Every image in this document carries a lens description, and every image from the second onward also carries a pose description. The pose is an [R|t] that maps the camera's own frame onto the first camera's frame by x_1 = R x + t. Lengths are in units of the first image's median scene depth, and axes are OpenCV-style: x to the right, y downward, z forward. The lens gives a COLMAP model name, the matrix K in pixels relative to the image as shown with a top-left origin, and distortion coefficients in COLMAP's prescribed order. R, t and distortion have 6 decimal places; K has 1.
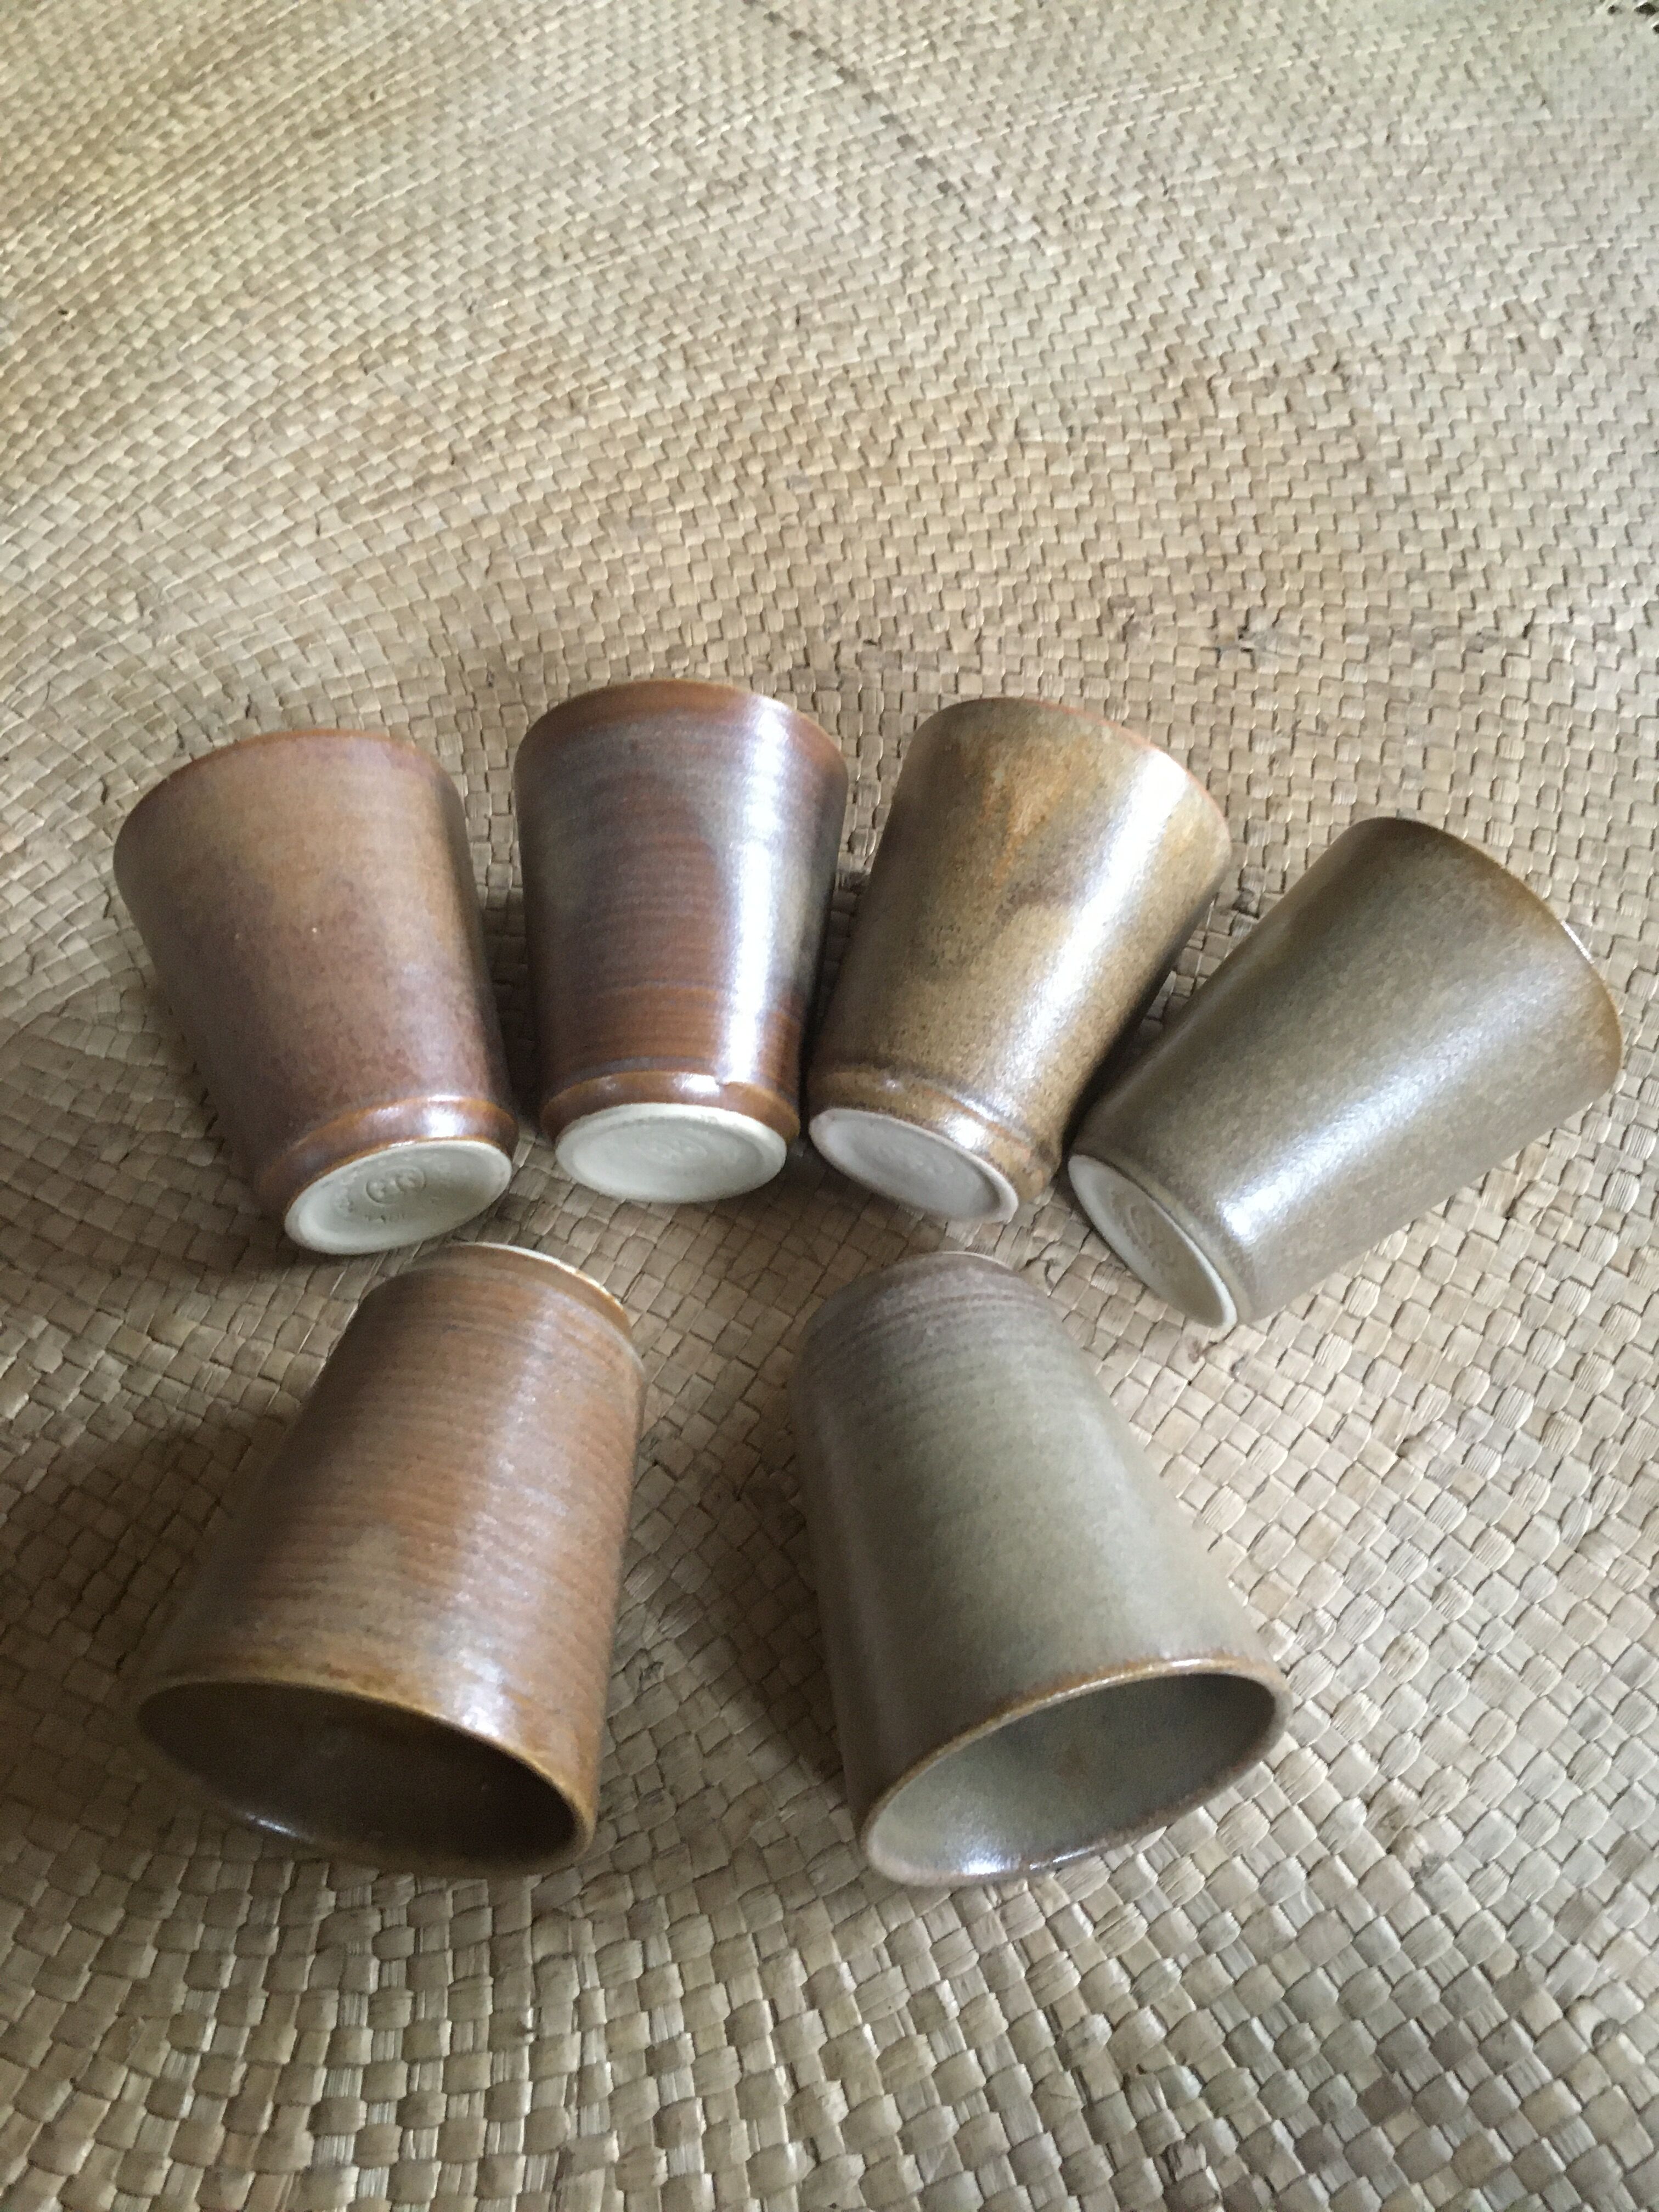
lens RADIAL K [[1852.5, 0, 822.4], [0, 1852.5, 1104.1], [0, 0, 1]] dist [0.062639, -0.104163]
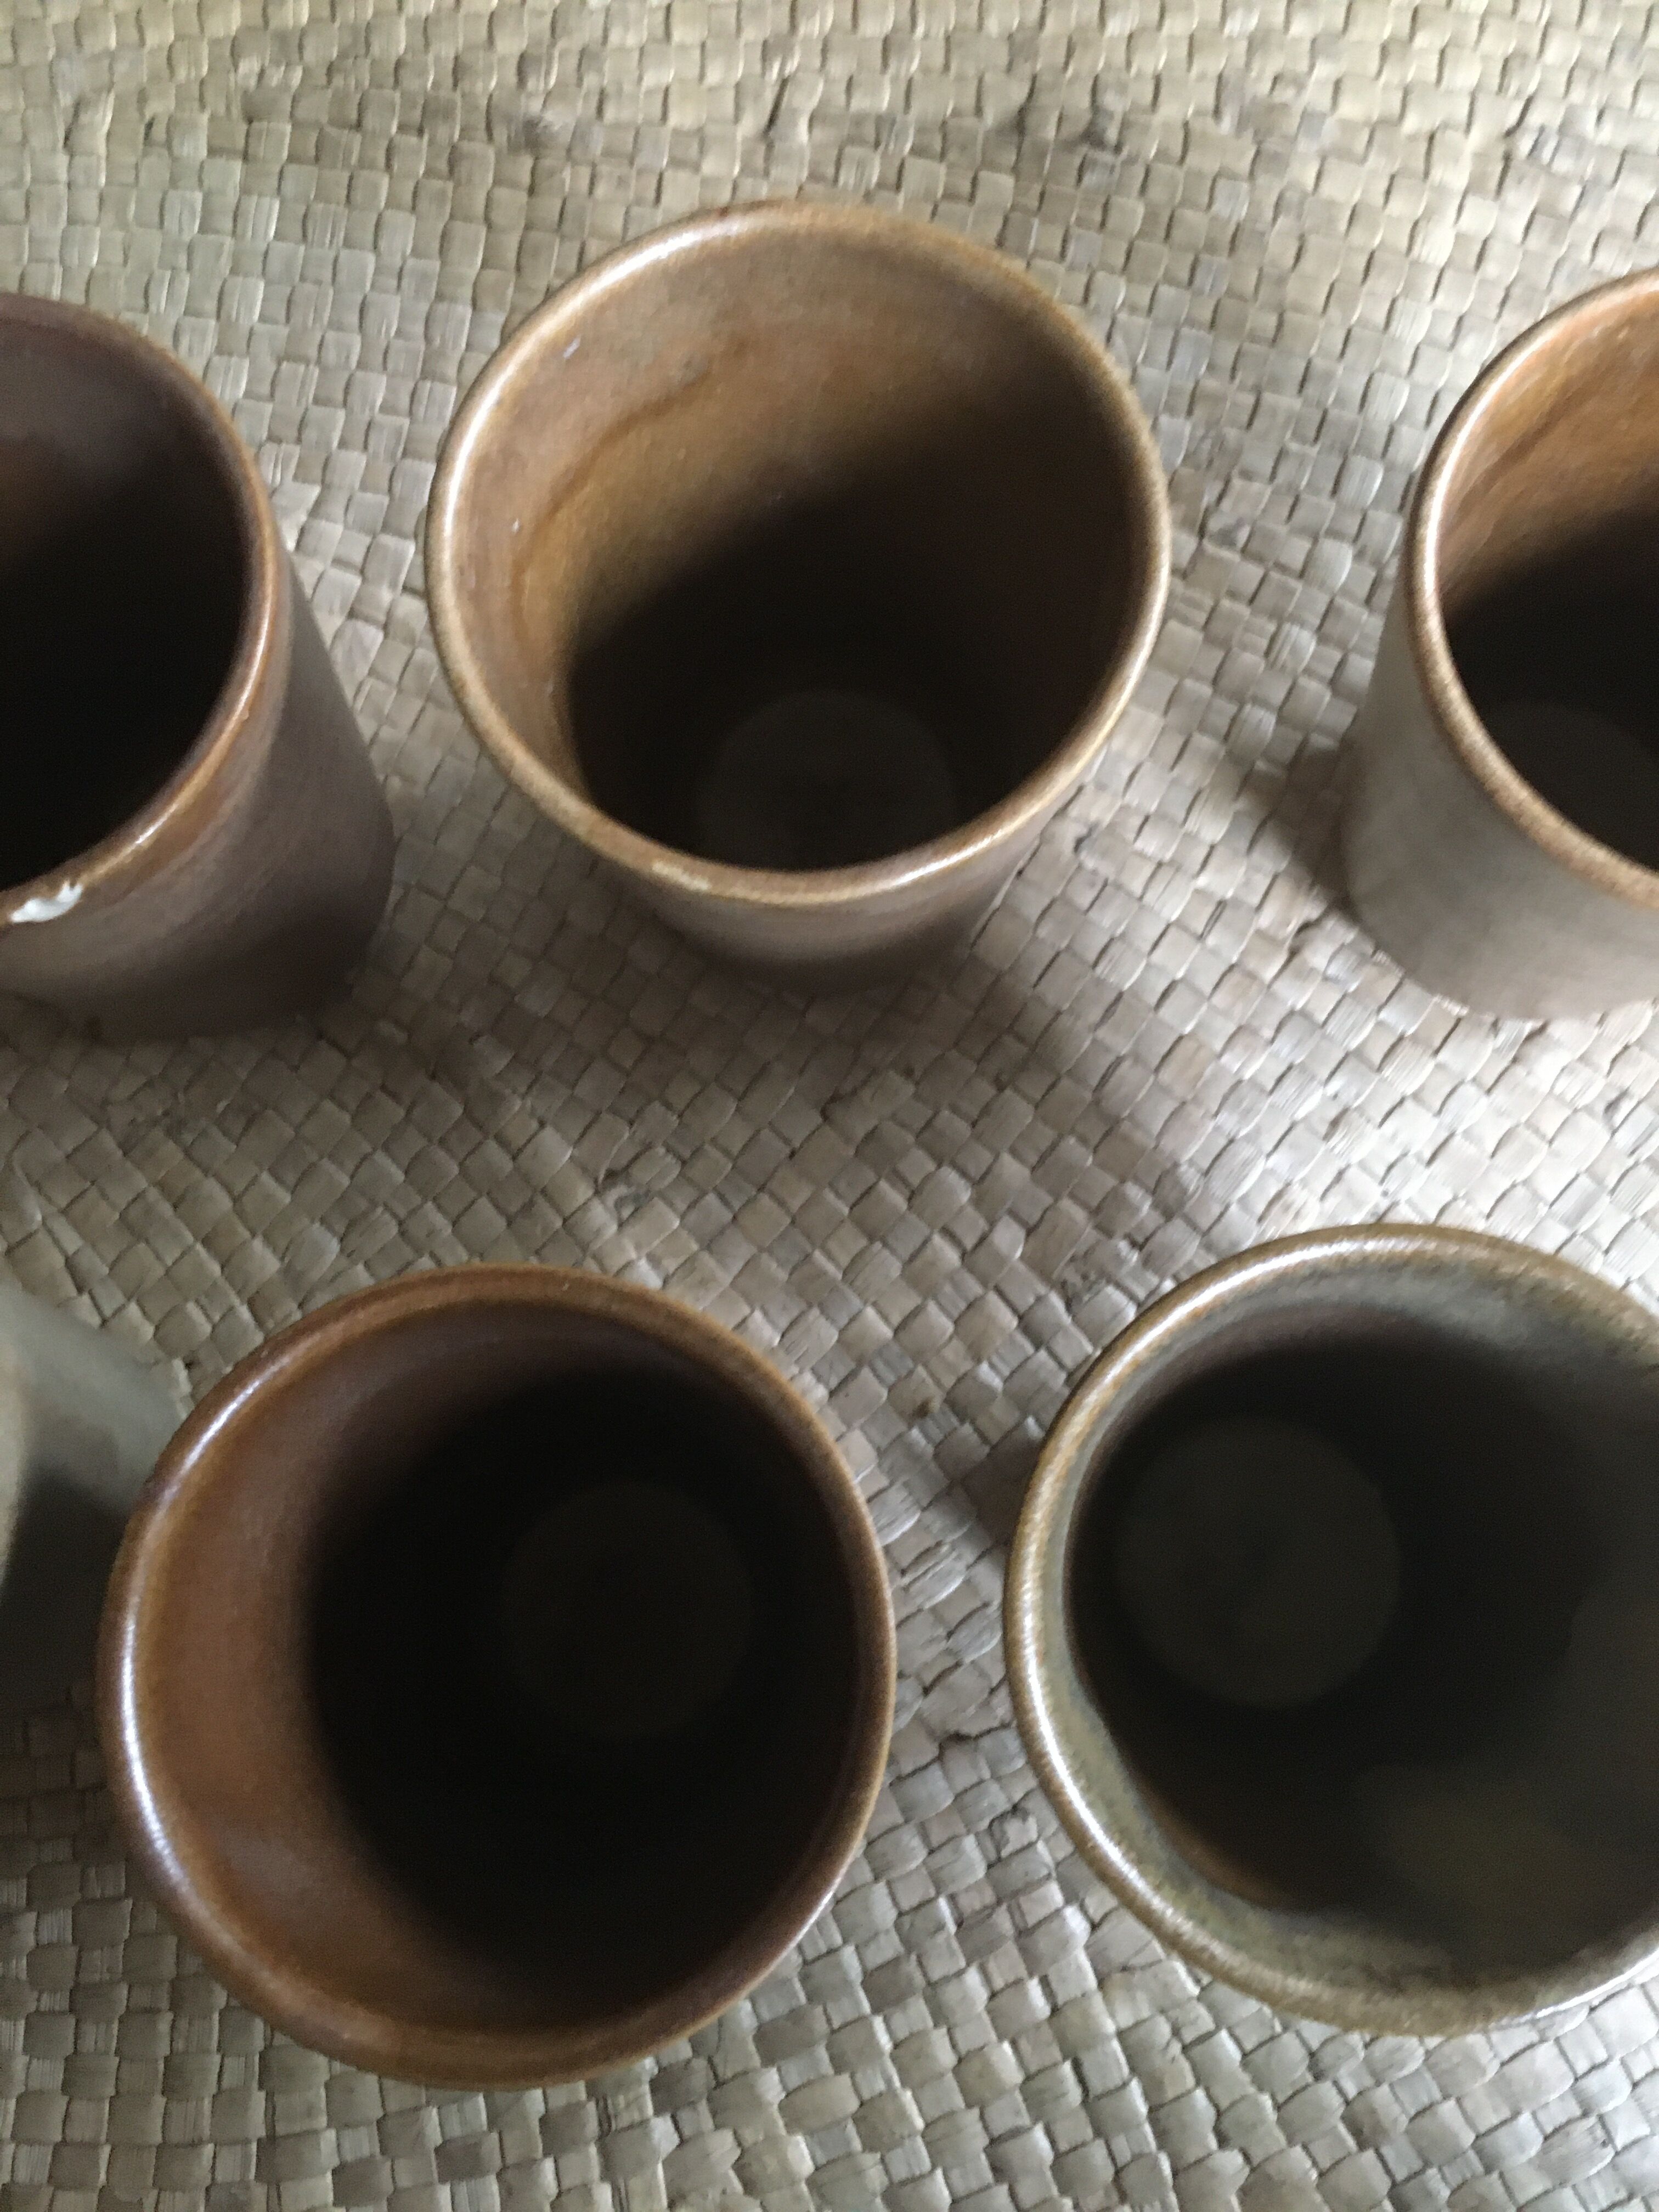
lens RADIAL K [[1852.5, 0, 824.4], [0, 1852.5, 1083.1], [0, 0, 1]] dist [0.062639, -0.104163]
pose [[0.996395, -0.083204, 0.016582, 0.081424], [0.071253, 0.926770, 0.368811, -0.042198], [-0.046054, -0.366299, 0.929357, 0.226057]]
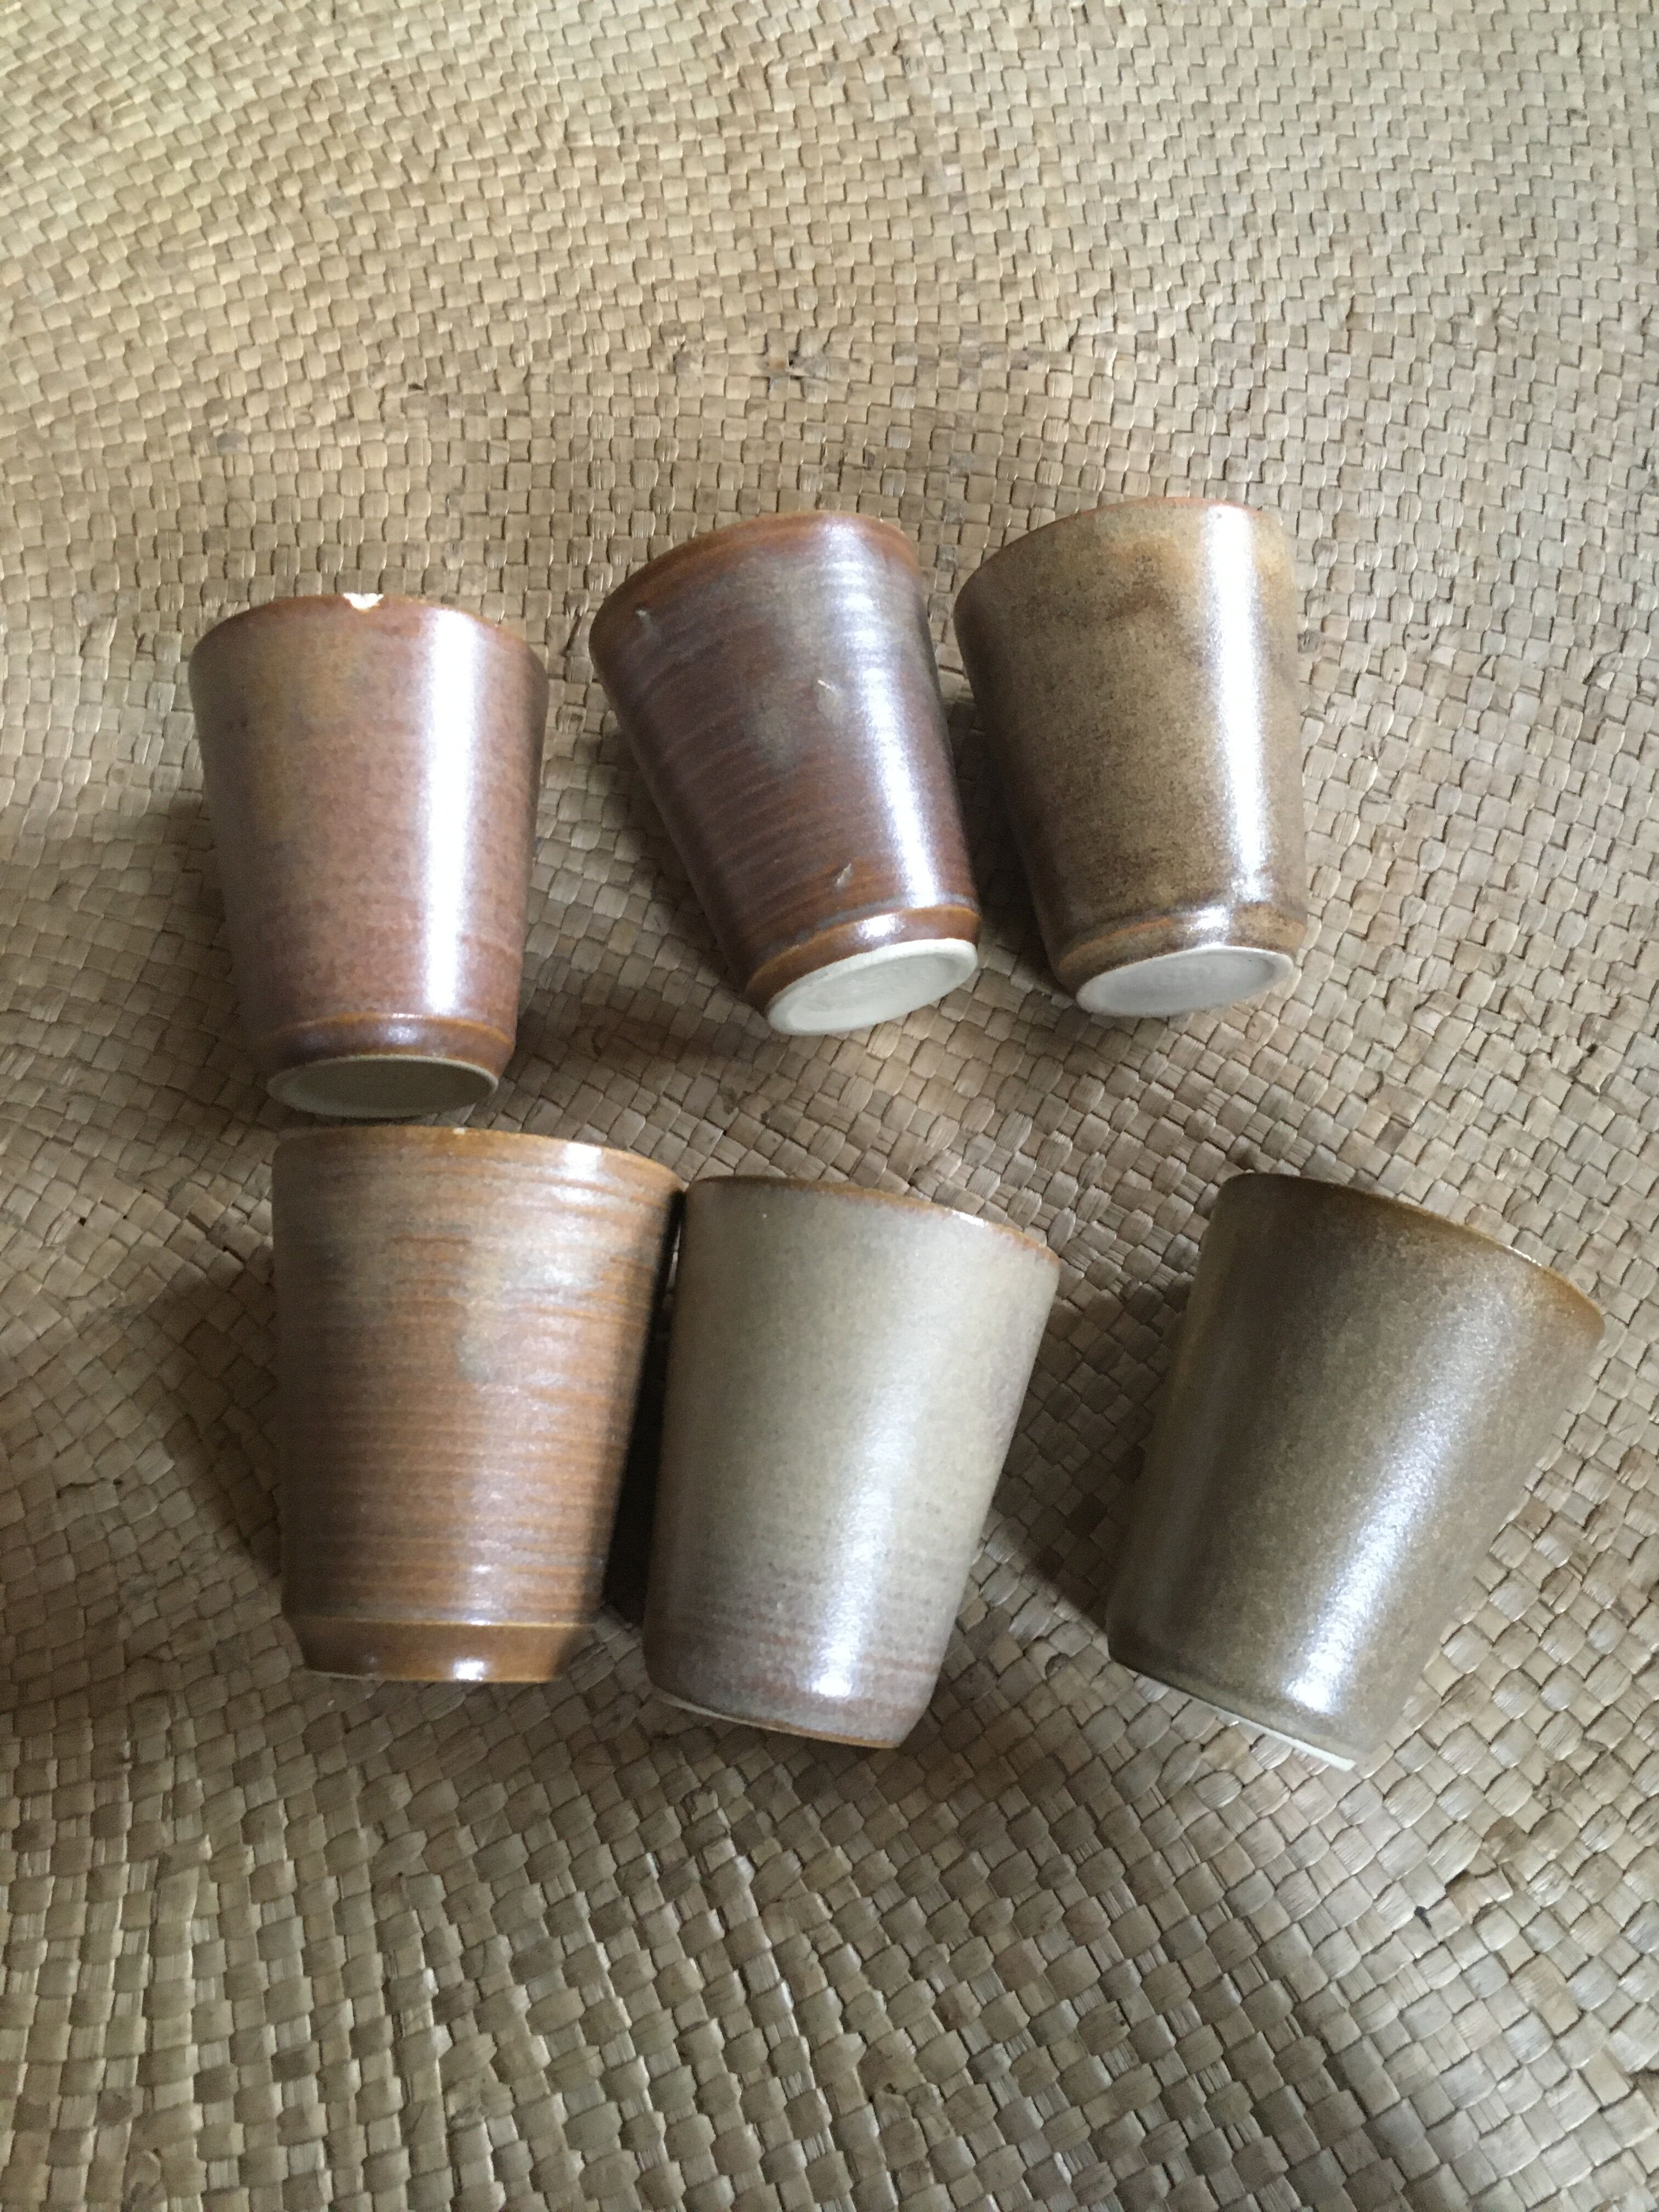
lens RADIAL K [[1852.5, 0, 833.9], [0, 1852.5, 1116.0], [0, 0, 1]] dist [0.062639, -0.104163]
pose [[0.994117, -0.082250, 0.070469, 0.150884], [0.067390, 0.979067, 0.192060, -0.050473], [-0.084791, -0.186181, 0.978850, -0.047105]]
